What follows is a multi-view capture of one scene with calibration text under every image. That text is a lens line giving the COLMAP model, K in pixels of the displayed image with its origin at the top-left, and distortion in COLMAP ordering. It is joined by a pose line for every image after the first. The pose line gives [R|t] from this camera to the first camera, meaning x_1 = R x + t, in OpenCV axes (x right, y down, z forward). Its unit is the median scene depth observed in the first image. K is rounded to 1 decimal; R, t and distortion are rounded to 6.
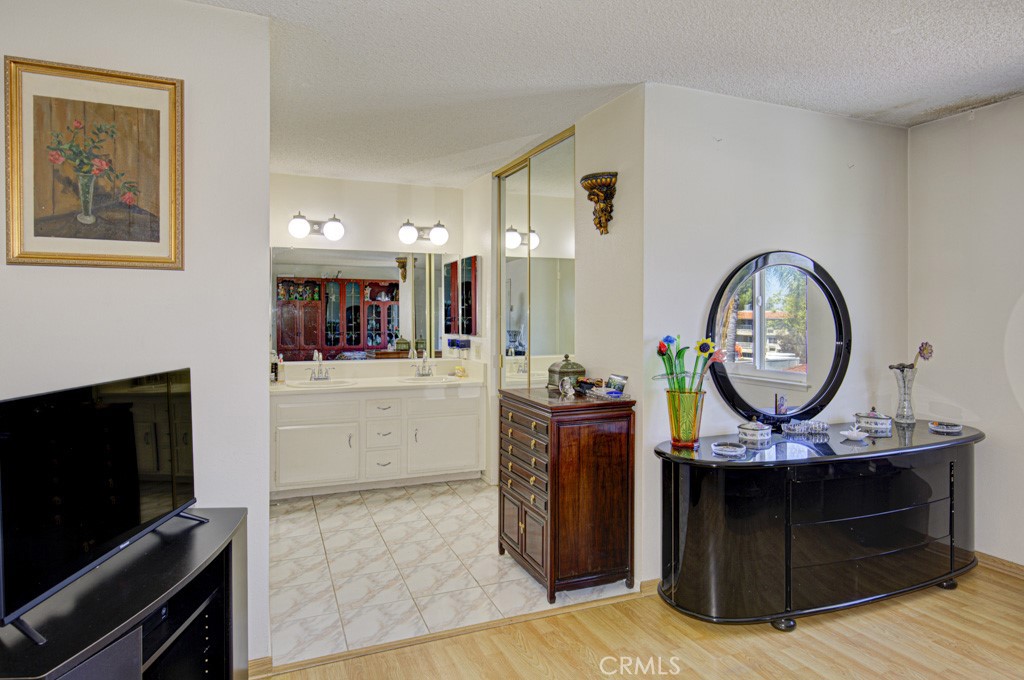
lens RADIAL K [[594.5, 0, 509.1], [0, 594.5, 321.4], [0, 0, 1]] dist [-0.000771, -0.000509]
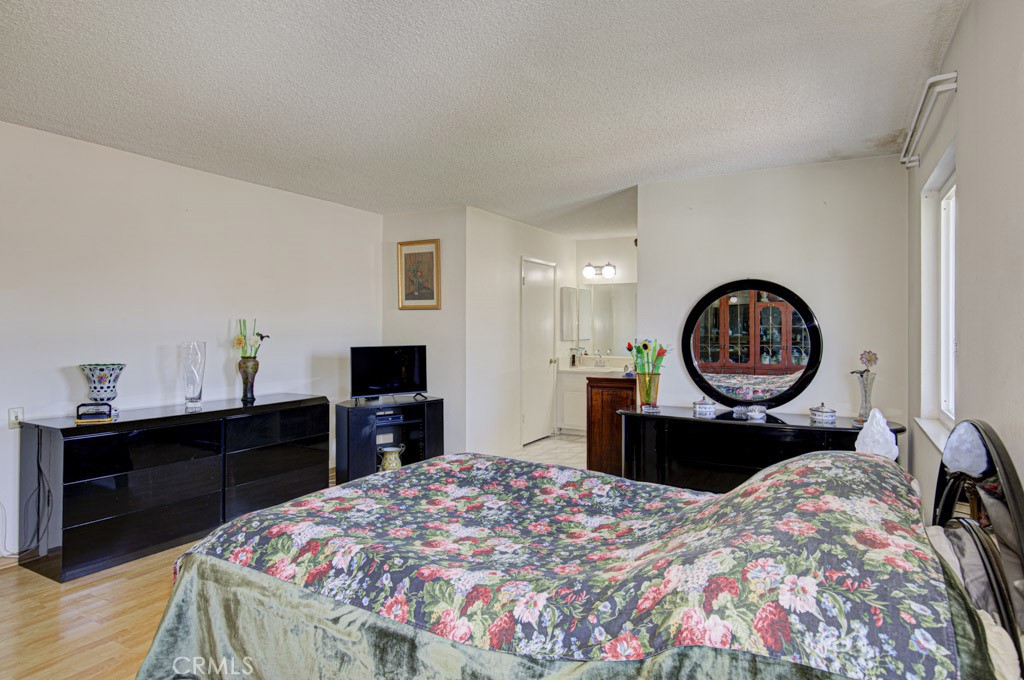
lens RADIAL K [[594.5, 0, 509.1], [0, 594.5, 321.4], [0, 0, 1]] dist [-0.000771, -0.000509]
pose [[0.602425, -0.003941, -0.798166, 1.233895], [-0.005137, 0.999948, -0.008814, -0.008814], [0.798159, 0.009410, 0.602373, -0.248034]]
